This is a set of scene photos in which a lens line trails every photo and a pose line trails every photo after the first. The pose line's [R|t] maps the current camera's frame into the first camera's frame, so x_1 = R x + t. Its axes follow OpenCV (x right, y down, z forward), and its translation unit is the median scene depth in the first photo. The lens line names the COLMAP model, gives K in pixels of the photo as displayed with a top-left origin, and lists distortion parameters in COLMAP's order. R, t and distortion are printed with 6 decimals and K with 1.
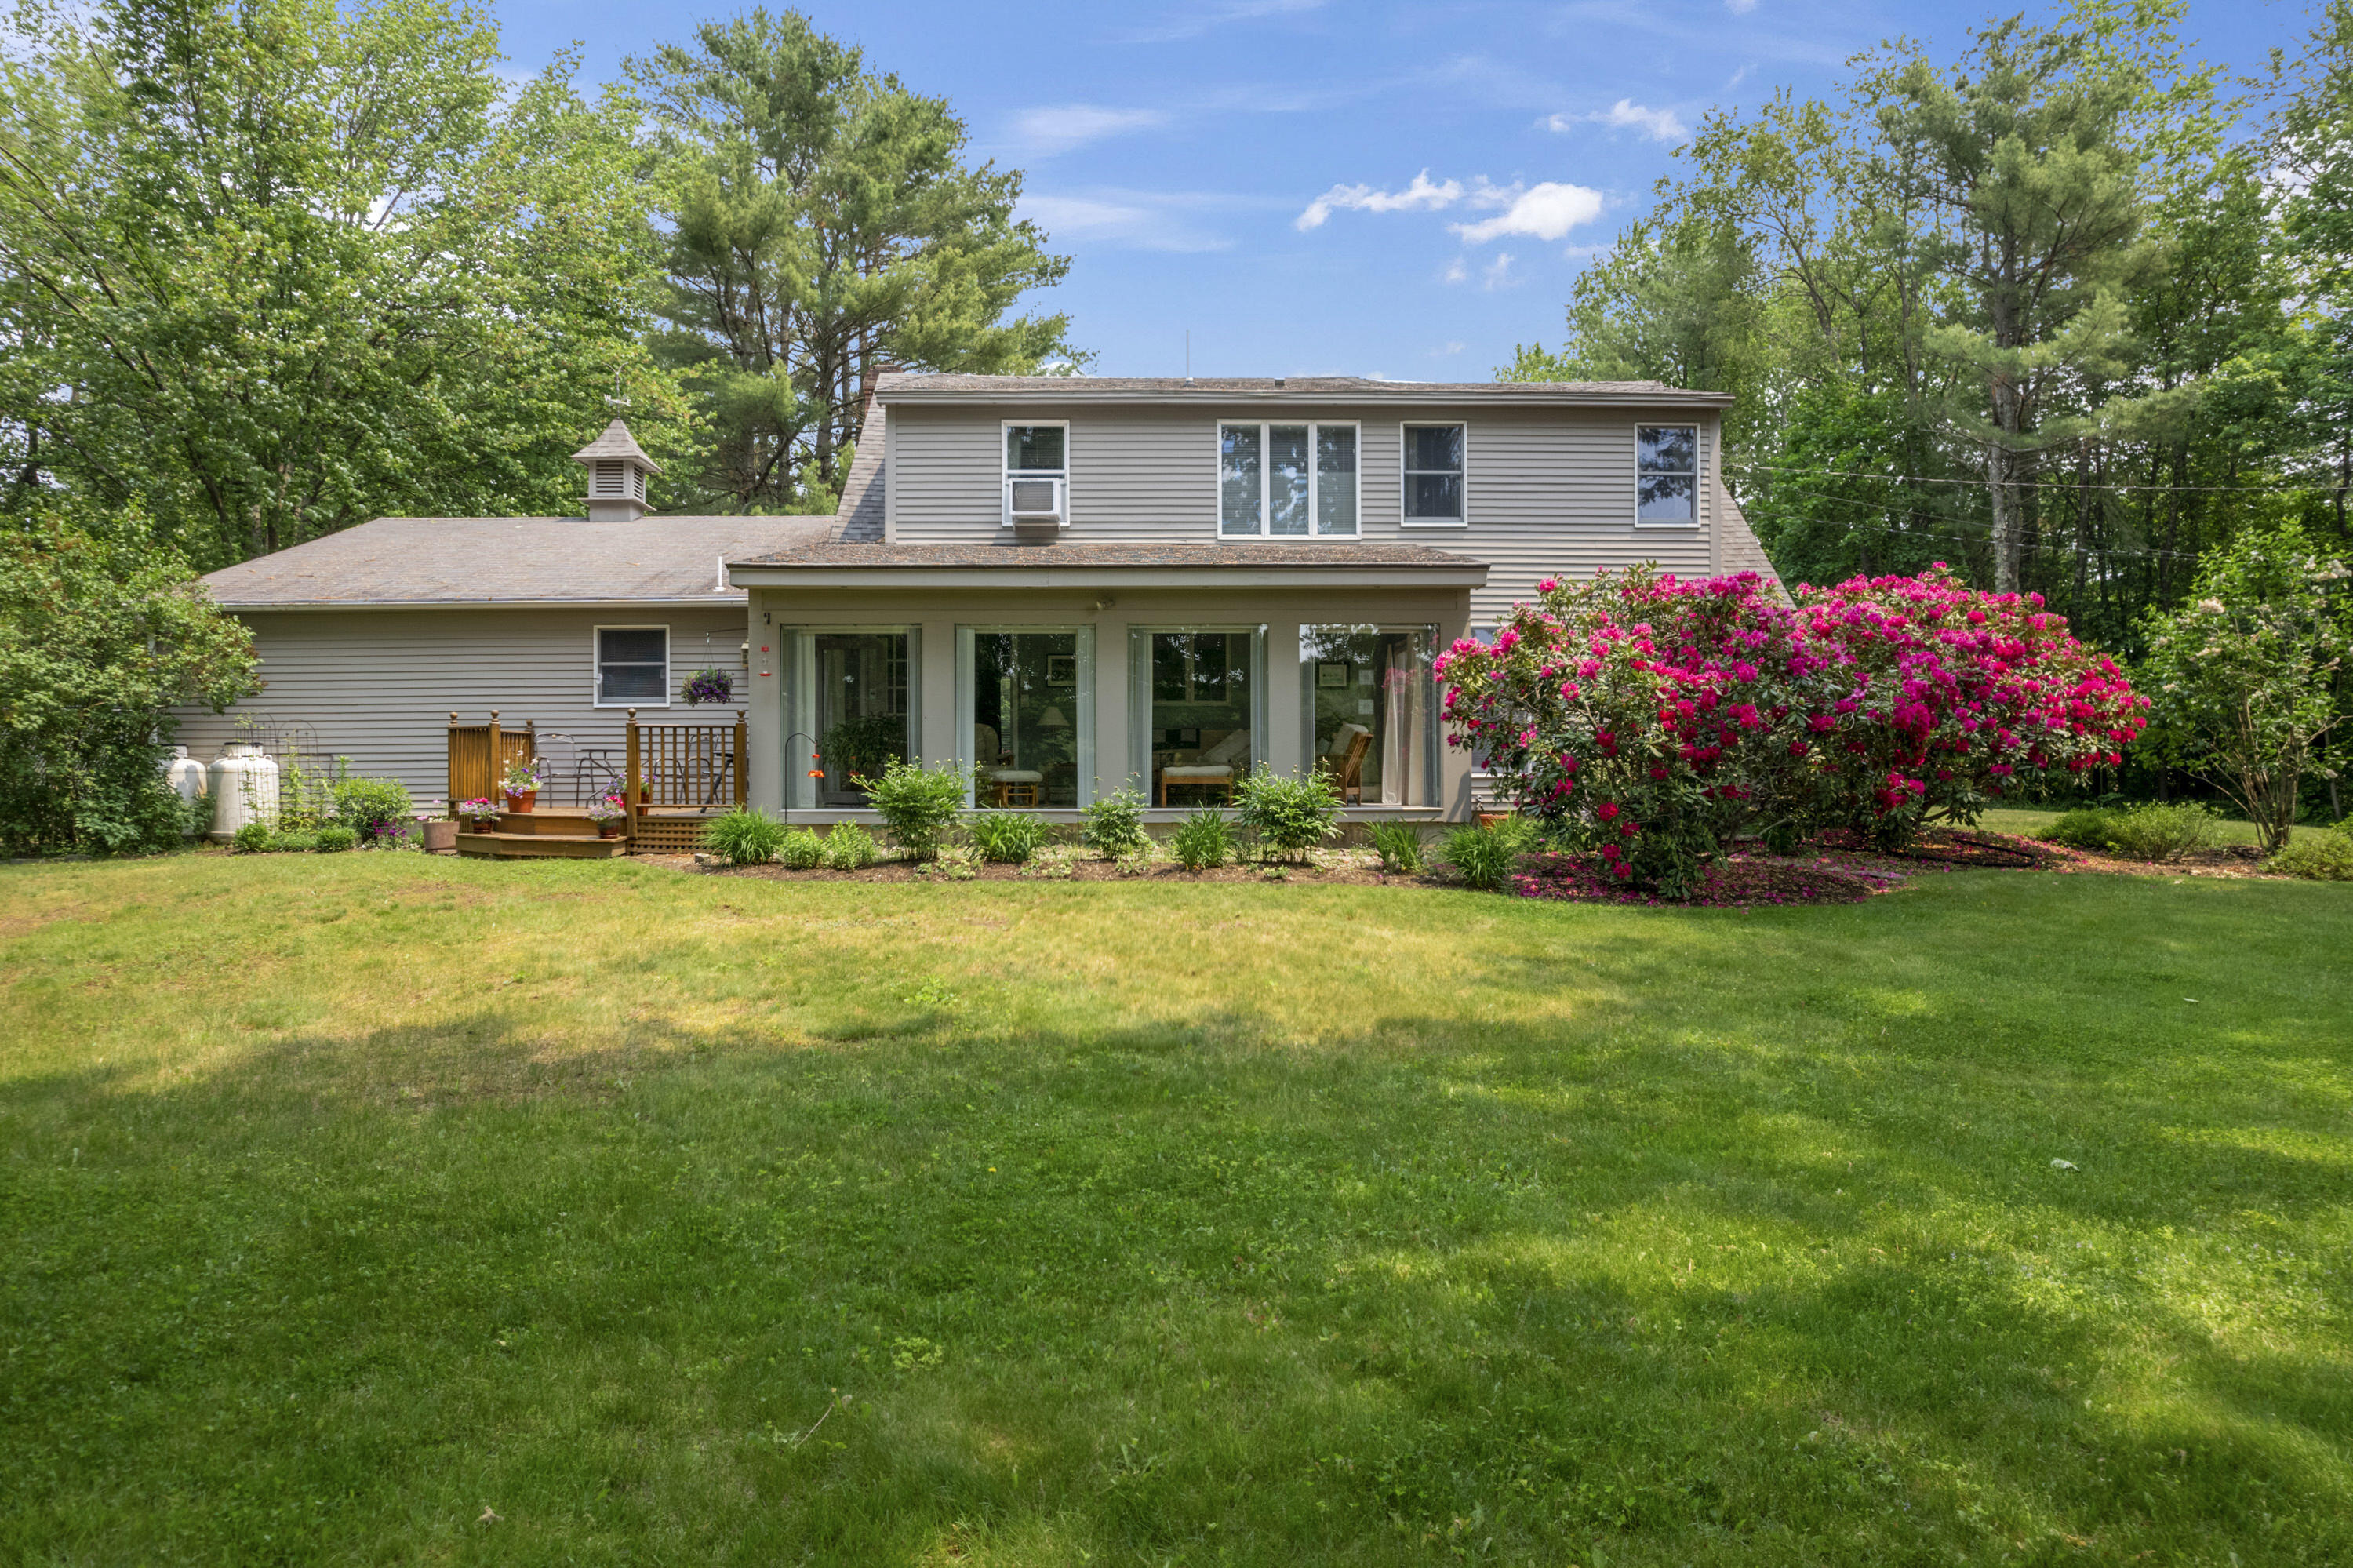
lens RADIAL K [[1458.3, 0, 1170.8], [0, 1458.3, 850.5], [0, 0, 1]] dist [-0.002741, 0.000608]
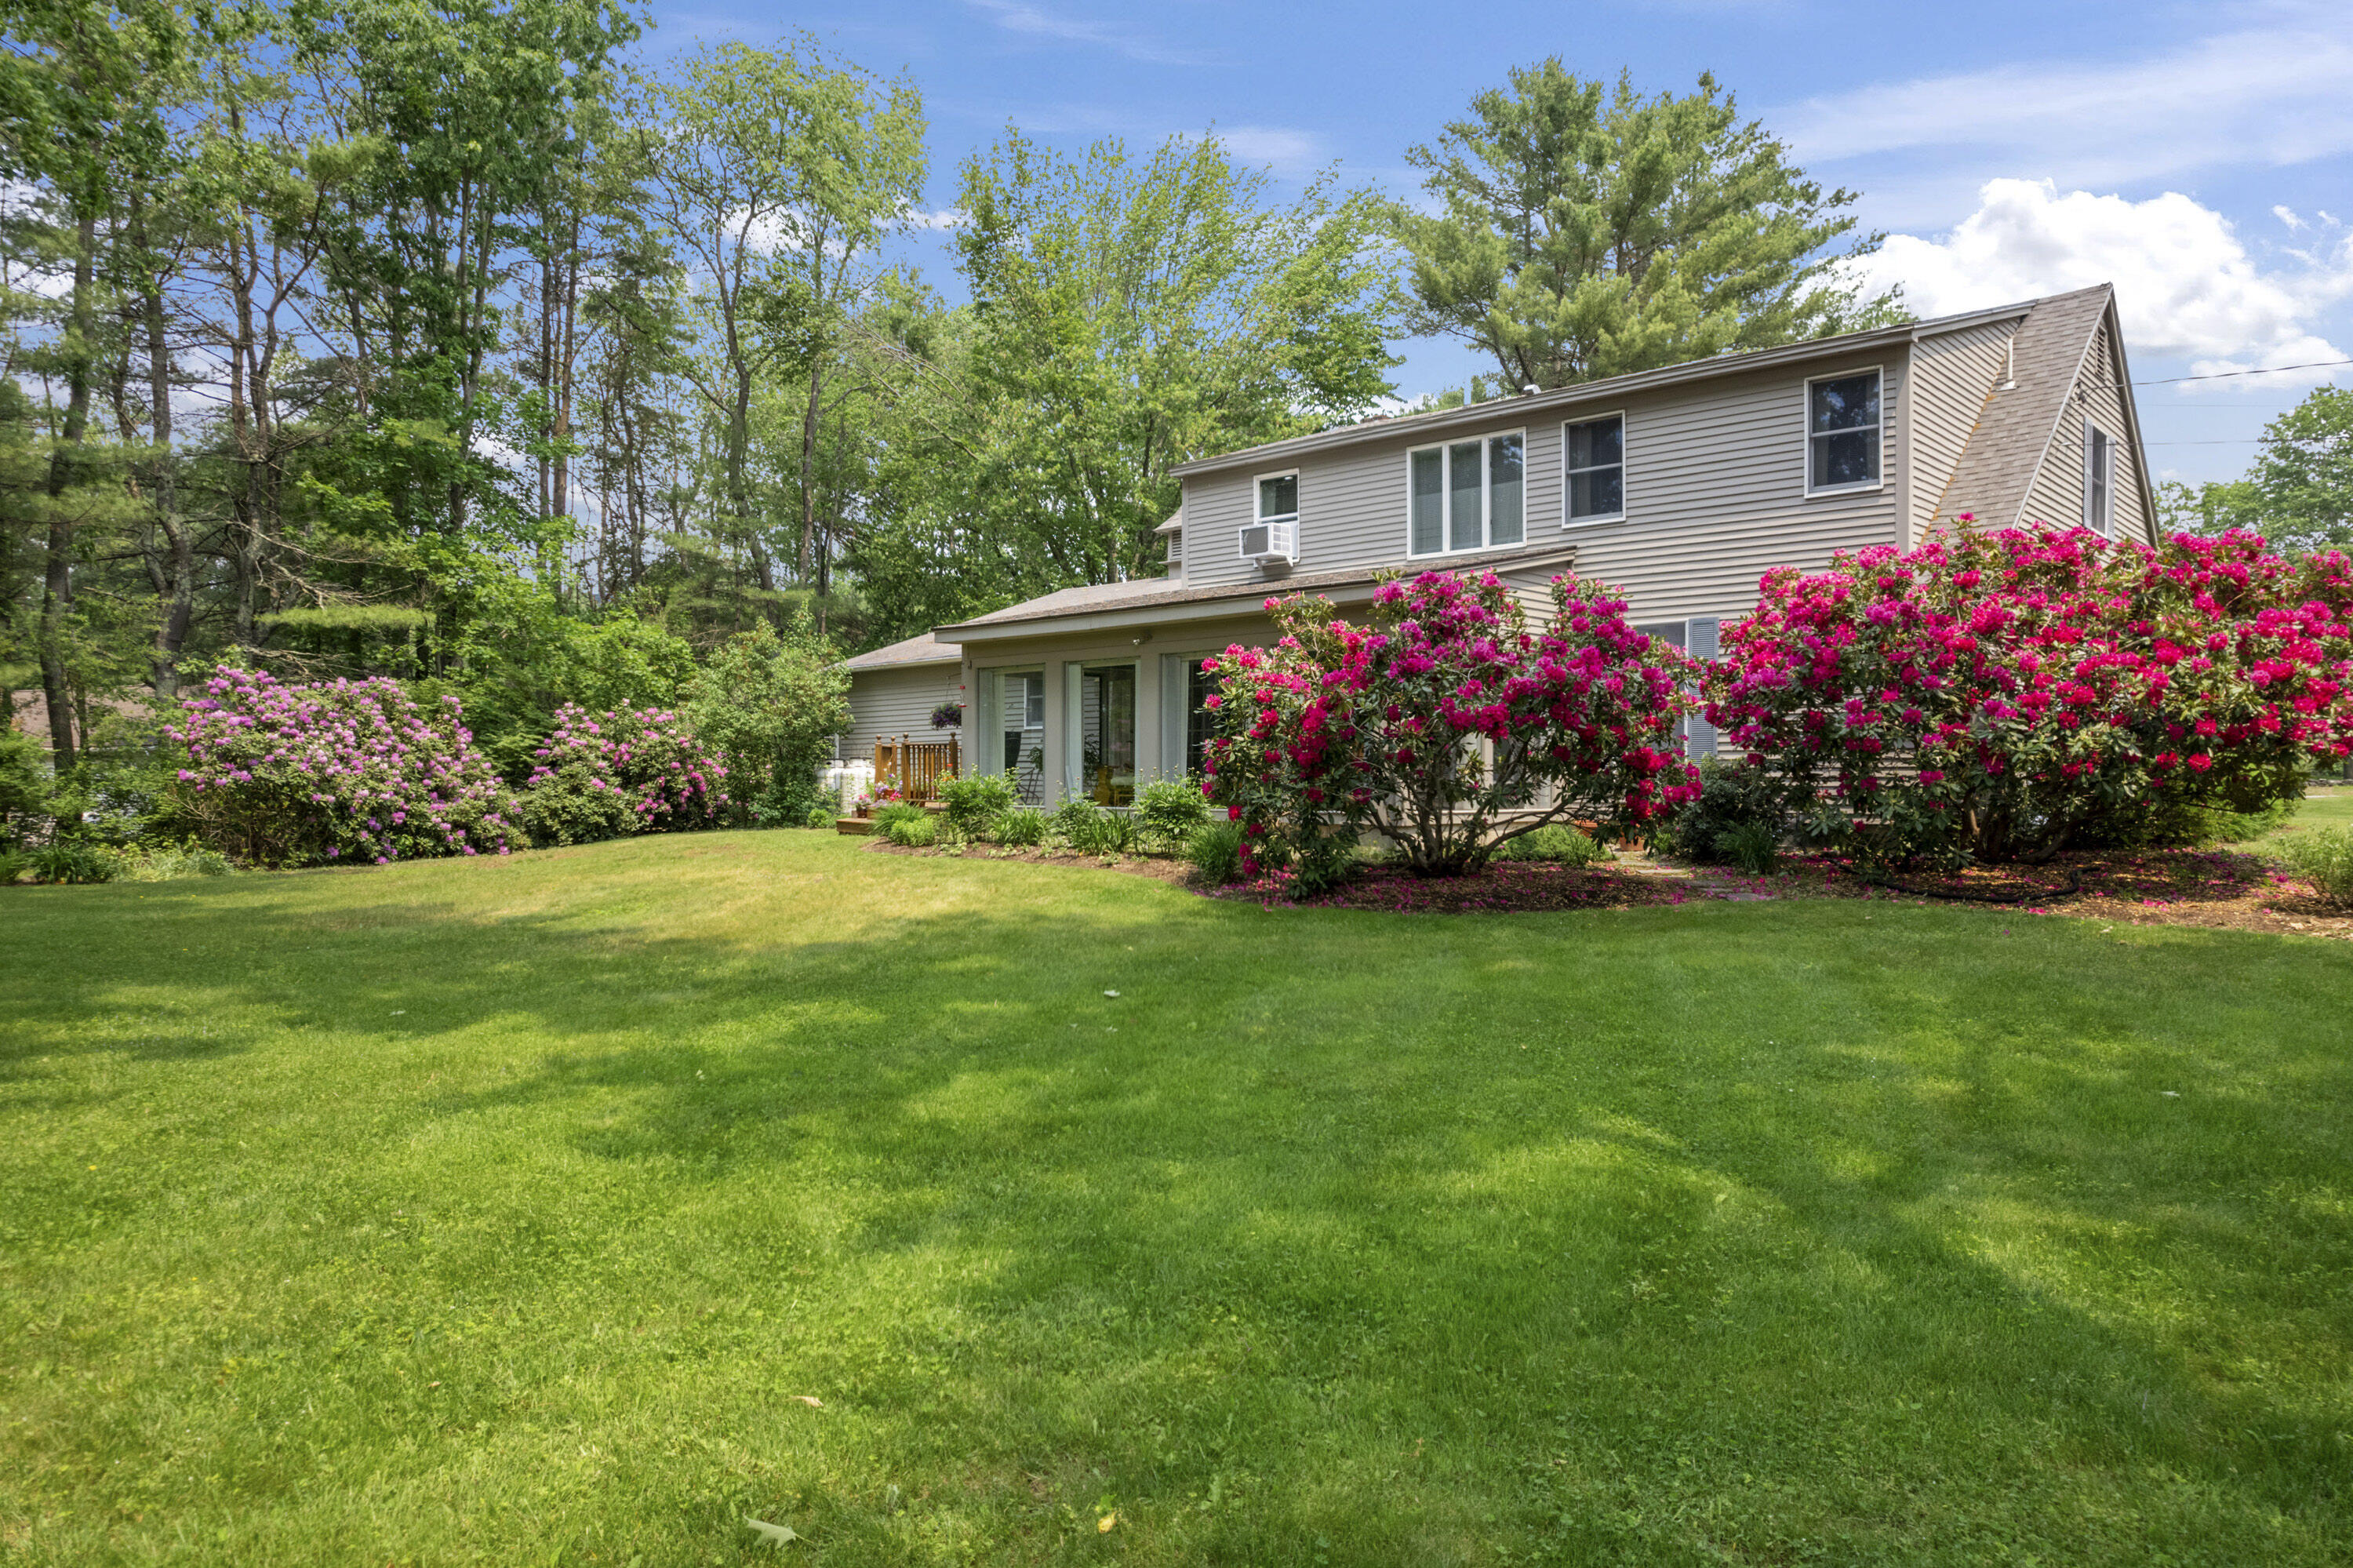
lens RADIAL K [[1547.0, 0, 1176.5], [0, 1547.0, 784.0], [0, 0, 1]] dist [-0.002320, 0.000310]
pose [[0.712139, 0.005088, -0.702020, 0.706741], [-0.042285, 0.998469, -0.035658, -0.002901], [0.700764, 0.055079, 0.711264, 0.091390]]
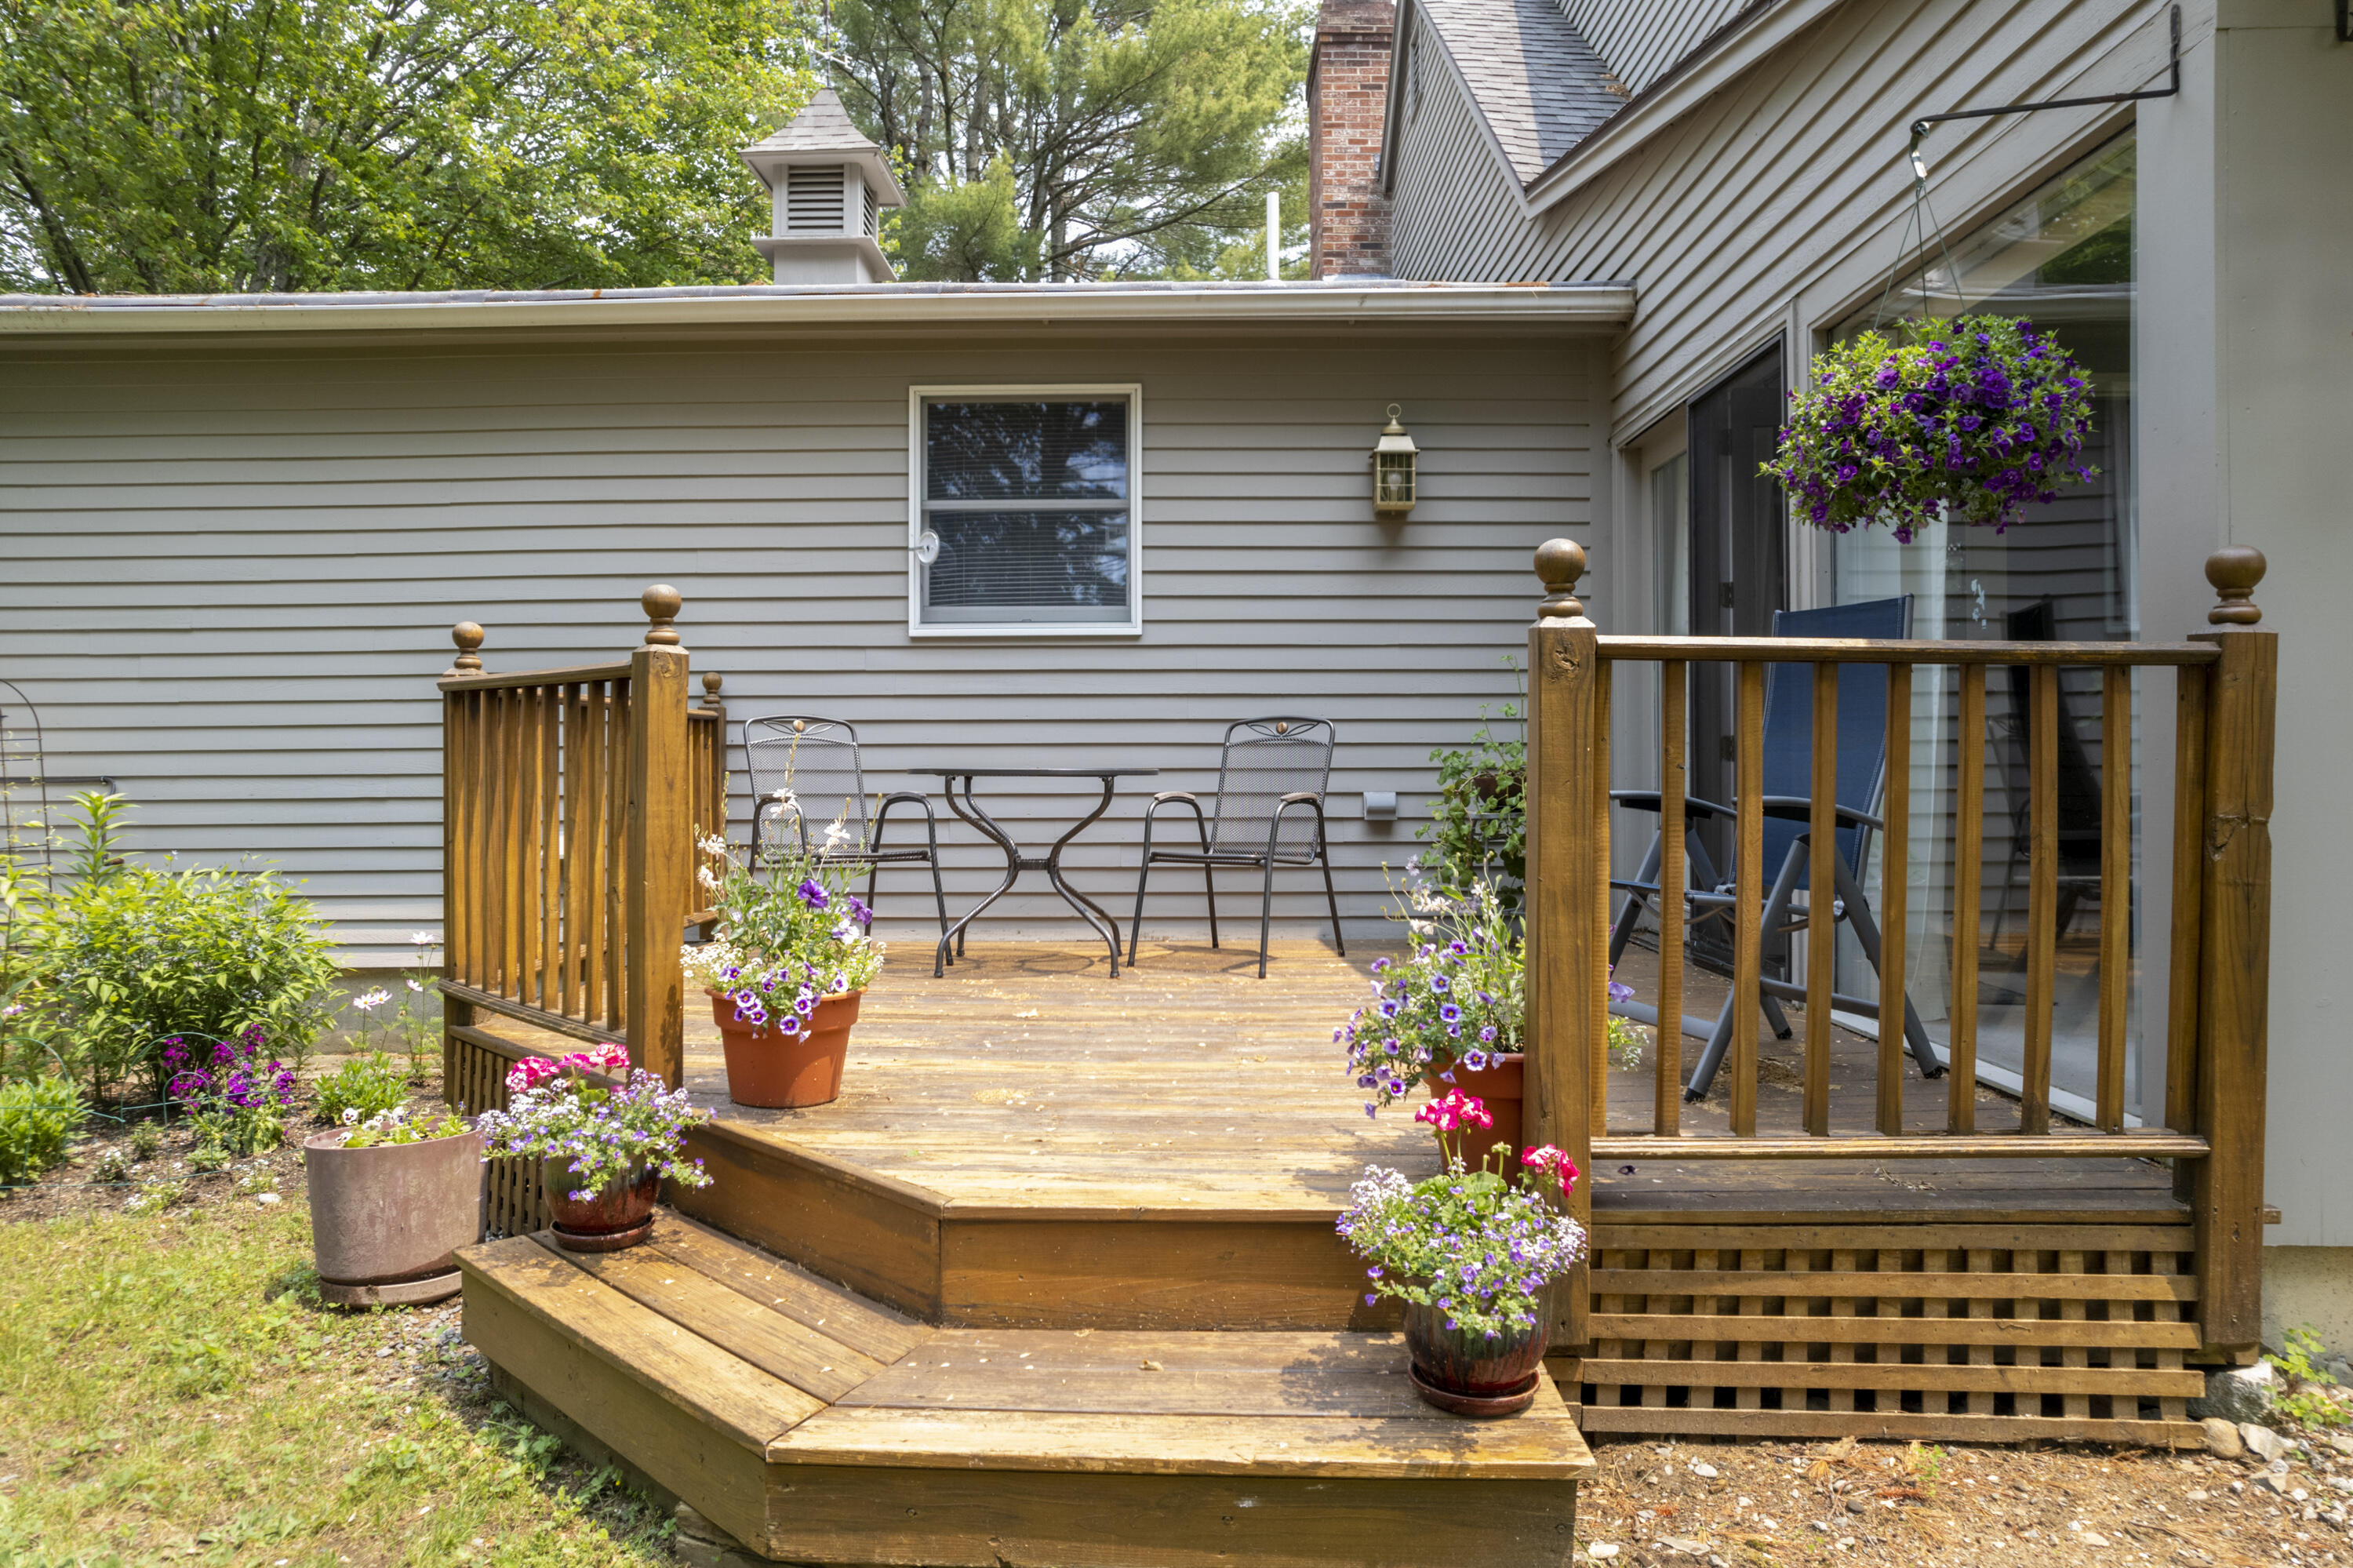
lens RADIAL K [[1547.0, 0, 1176.5], [0, 1547.0, 784.0], [0, 0, 1]] dist [-0.002320, 0.000310]
pose [[0.999019, 0.001506, -0.044254, -0.314755], [-0.003388, 0.999092, -0.042474, -0.049829], [0.044149, 0.042582, 0.998117, 0.648646]]
